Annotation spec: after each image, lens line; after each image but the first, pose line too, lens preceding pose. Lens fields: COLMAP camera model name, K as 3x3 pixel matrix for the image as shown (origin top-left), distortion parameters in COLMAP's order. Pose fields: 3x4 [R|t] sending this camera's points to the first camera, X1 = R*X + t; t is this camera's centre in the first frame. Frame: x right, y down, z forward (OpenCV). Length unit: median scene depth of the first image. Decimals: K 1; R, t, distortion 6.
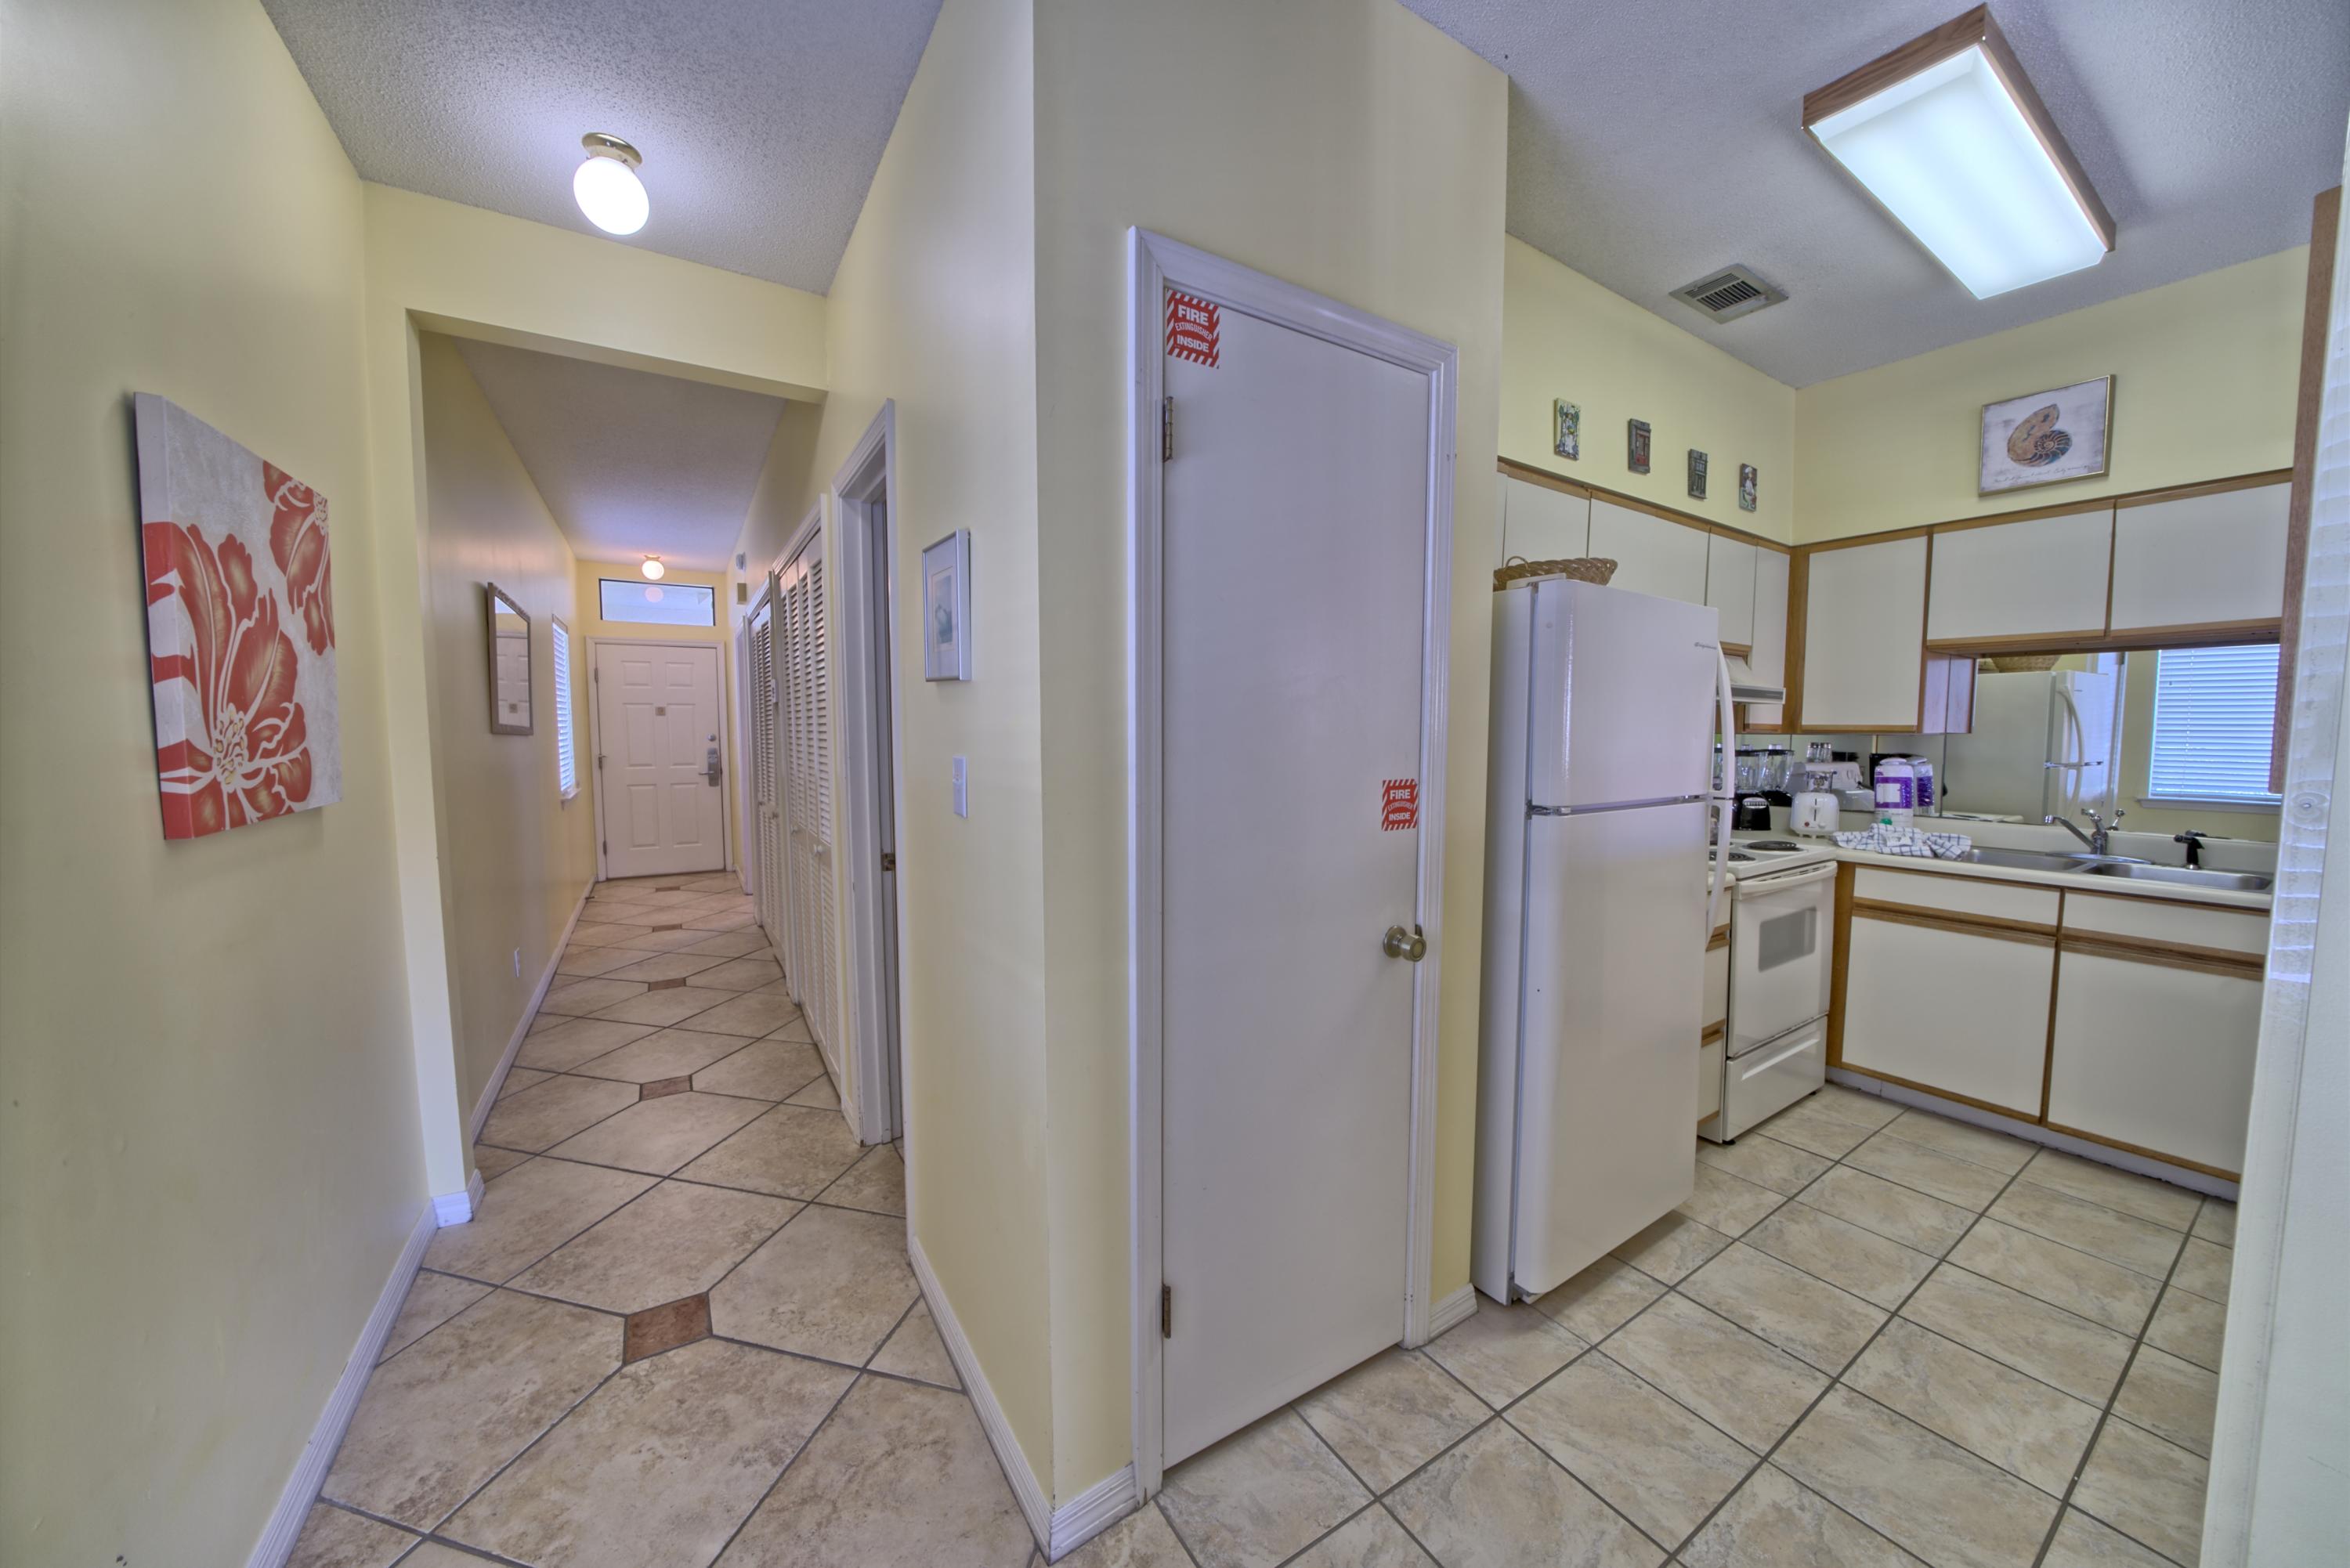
lens RADIAL K [[800.0, 0, 1172.7], [0, 800.0, 778.9], [0, 0, 1]] dist [-0.018113, 0.000126]
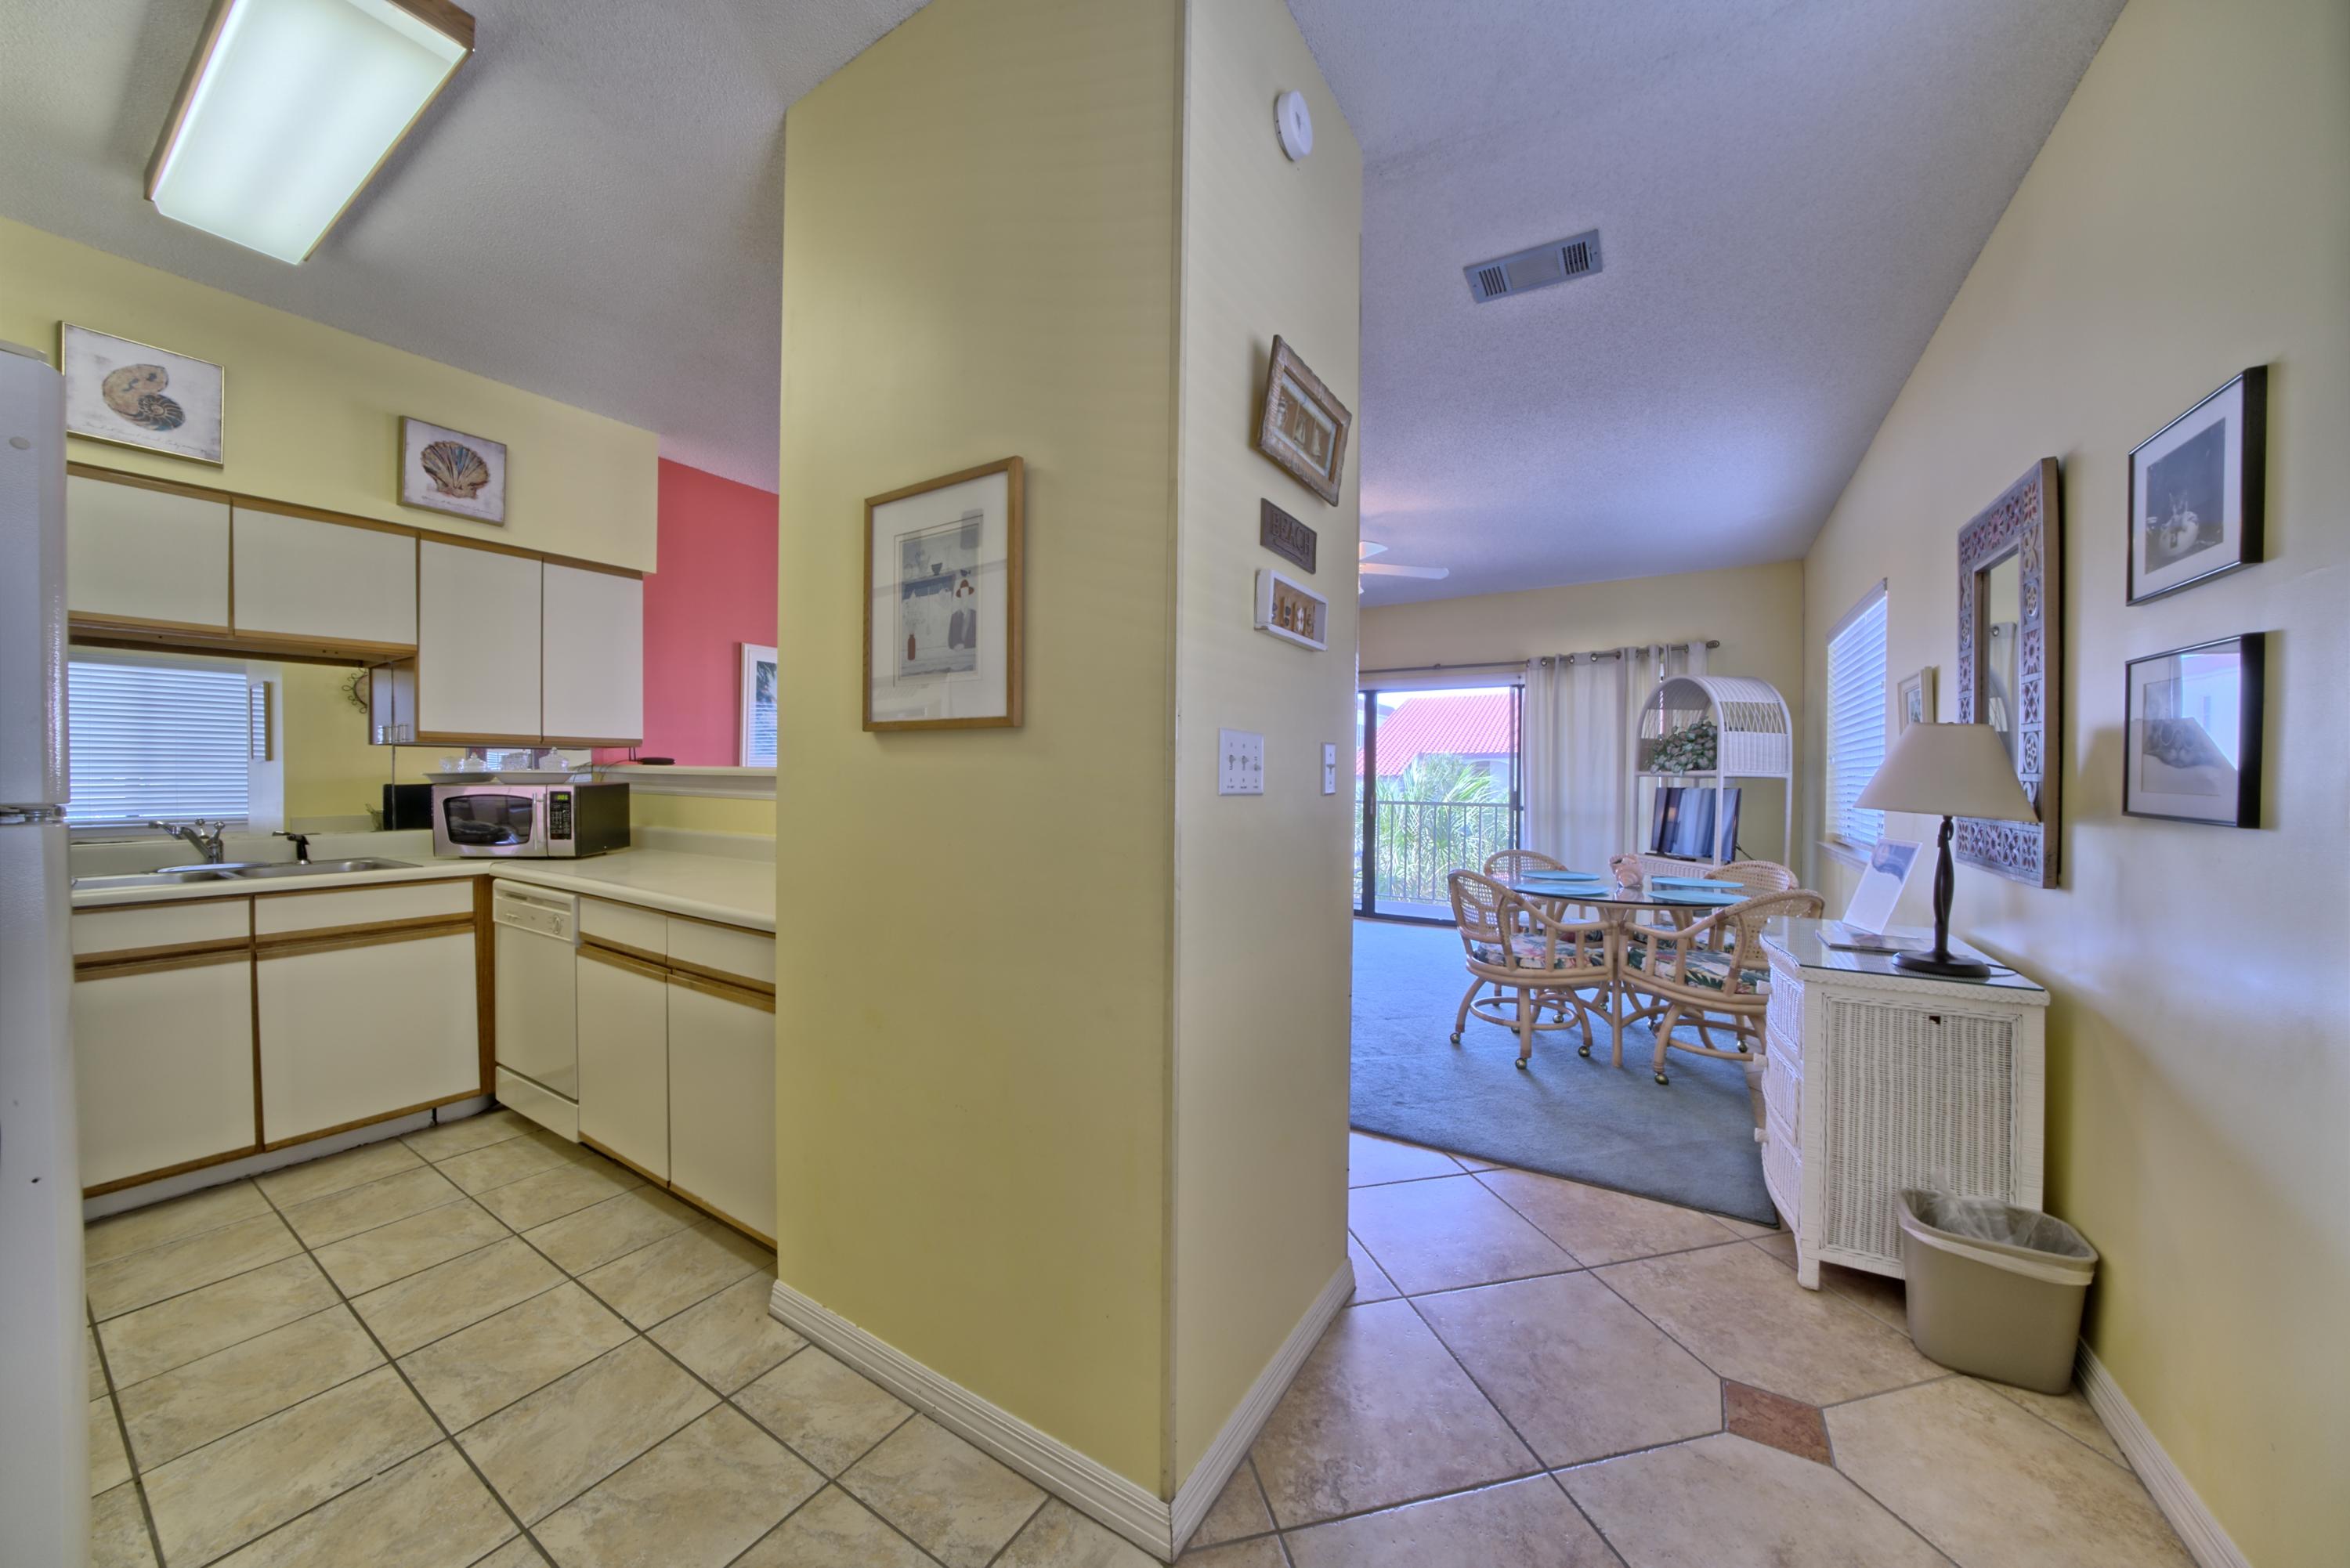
lens RADIAL K [[800.0, 0, 1172.7], [0, 800.0, 778.9], [0, 0, 1]] dist [-0.018113, 0.000126]
pose [[-0.437988, -0.005463, 0.898964, -0.221461], [0.053335, 0.998062, 0.032050, 0.032748], [-0.897397, 0.061984, -0.436848, 0.458728]]
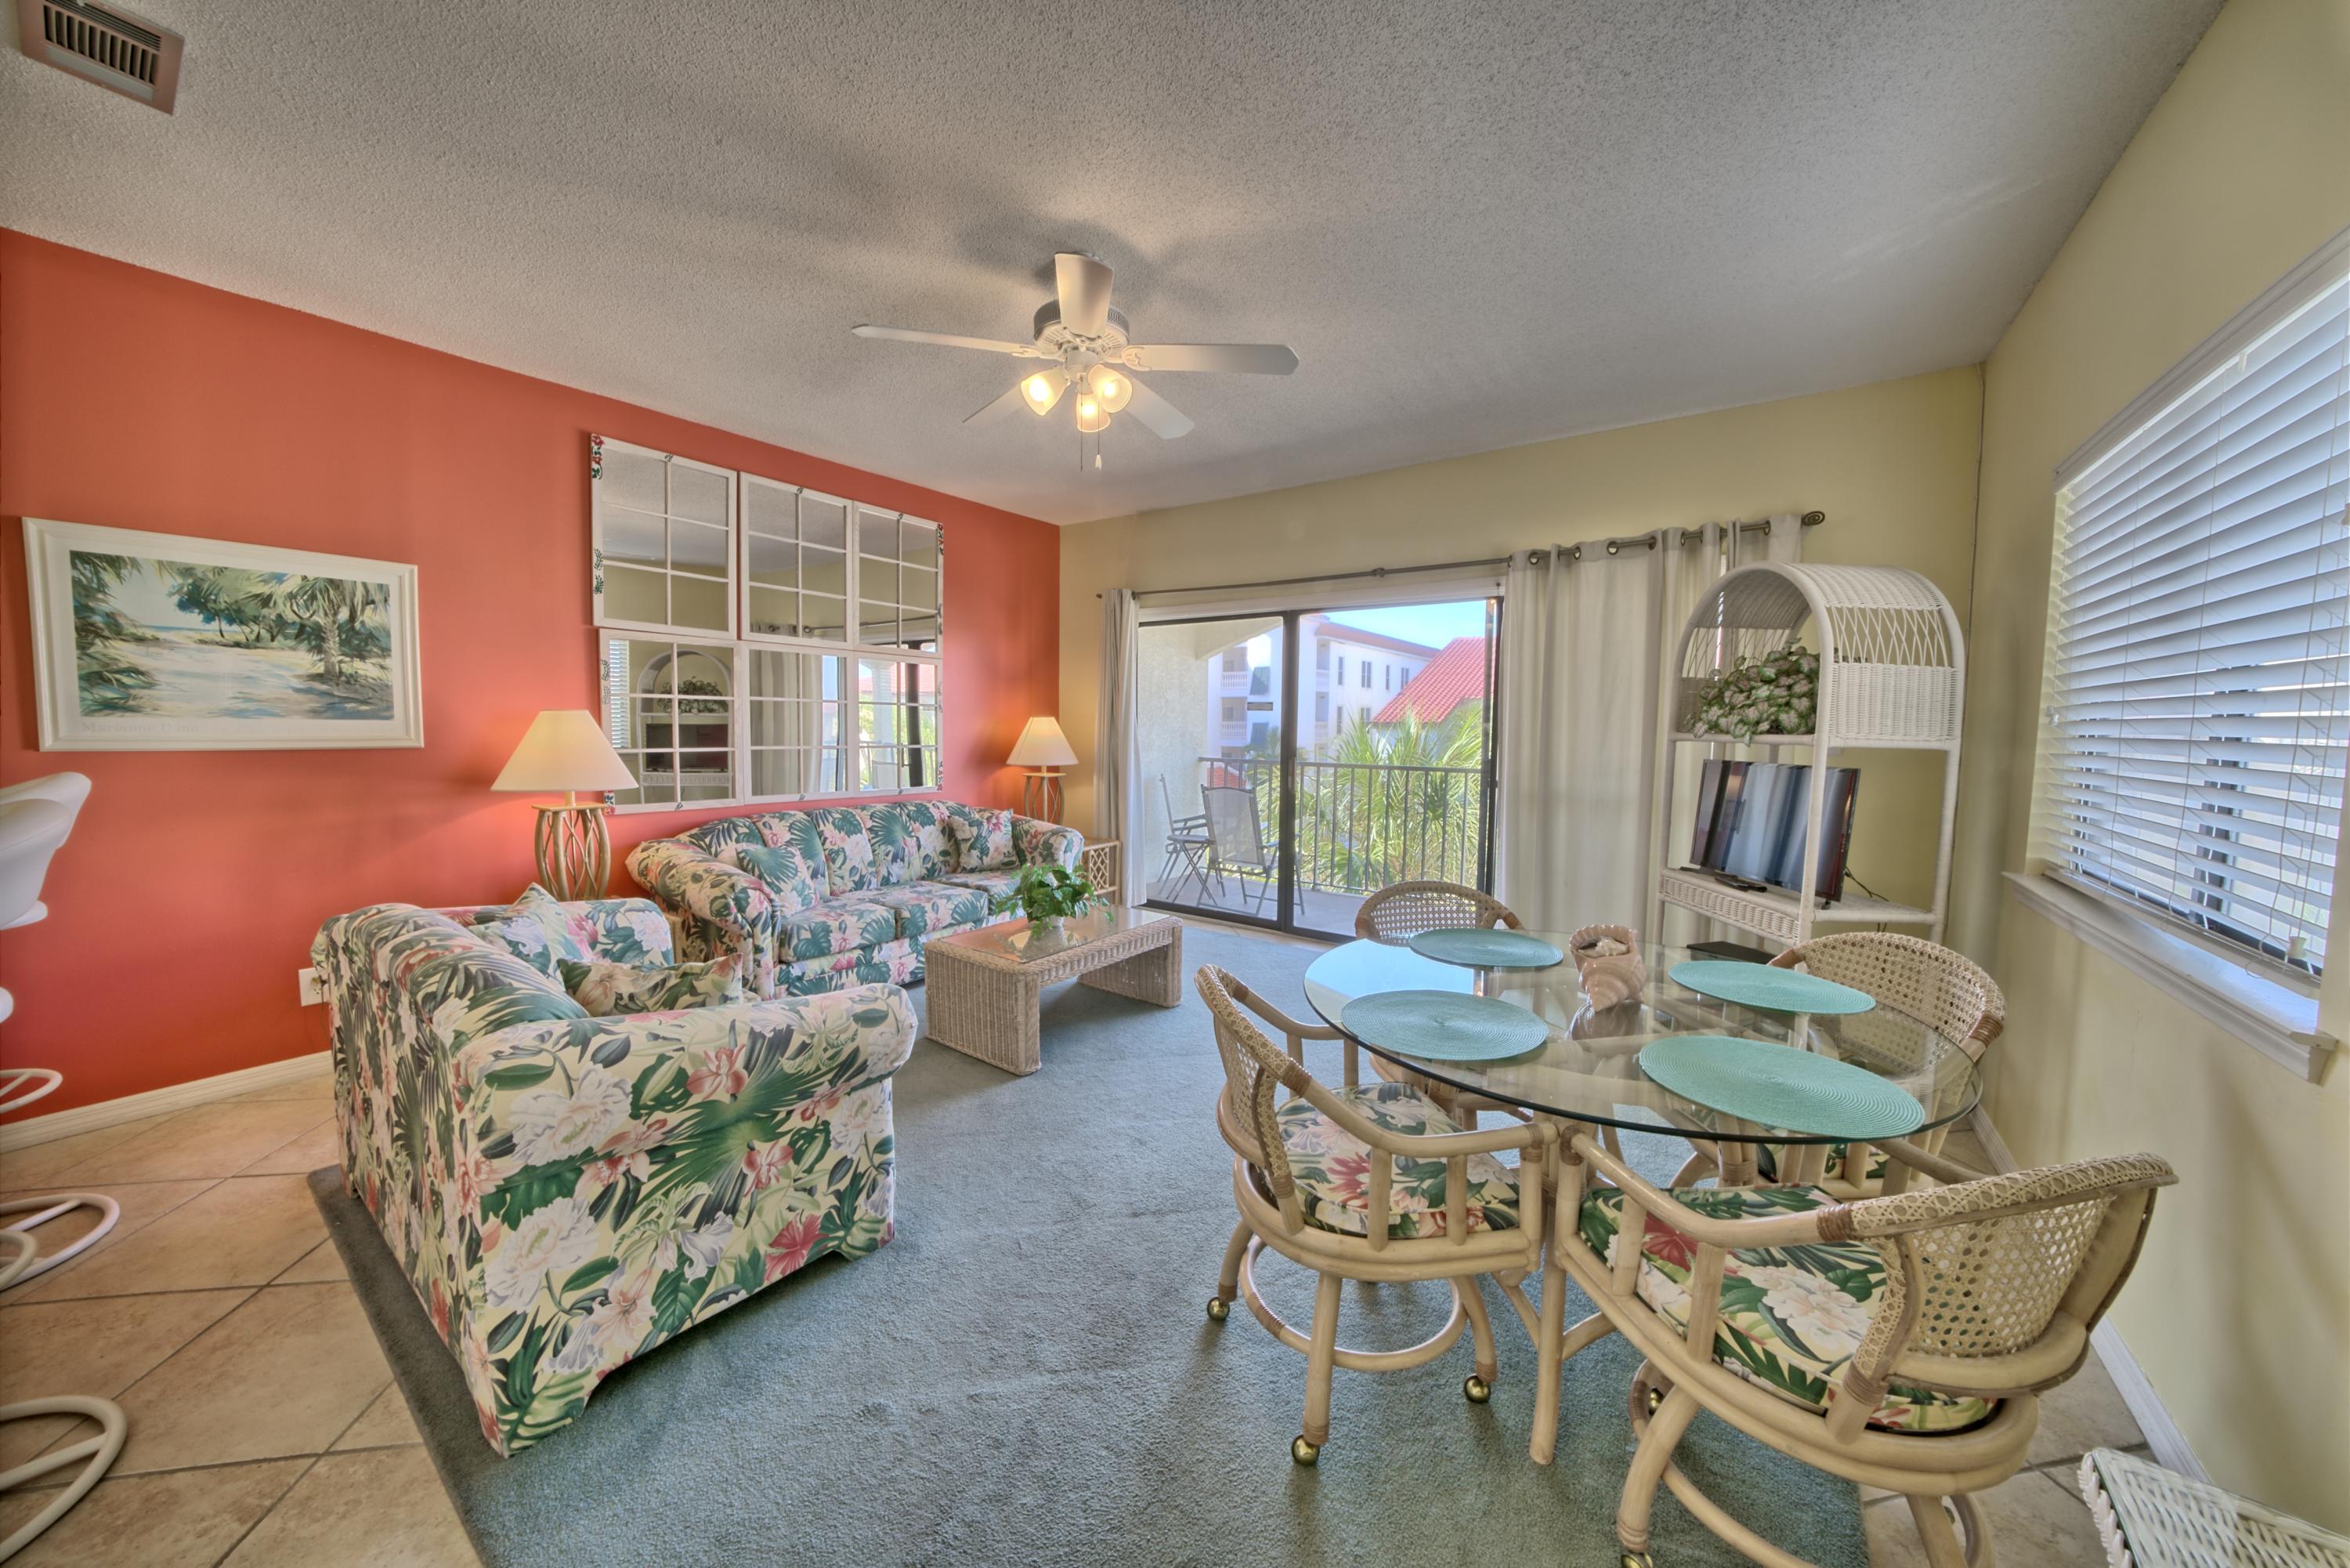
lens RADIAL K [[800.0, 0, 1172.7], [0, 800.0, 778.9], [0, 0, 1]] dist [-0.018113, 0.000126]
pose [[-0.380705, -0.068195, 0.922178, 0.339291], [0.055849, 0.993760, 0.096545, 0.055298], [-0.923008, 0.088258, -0.374521, -0.477307]]
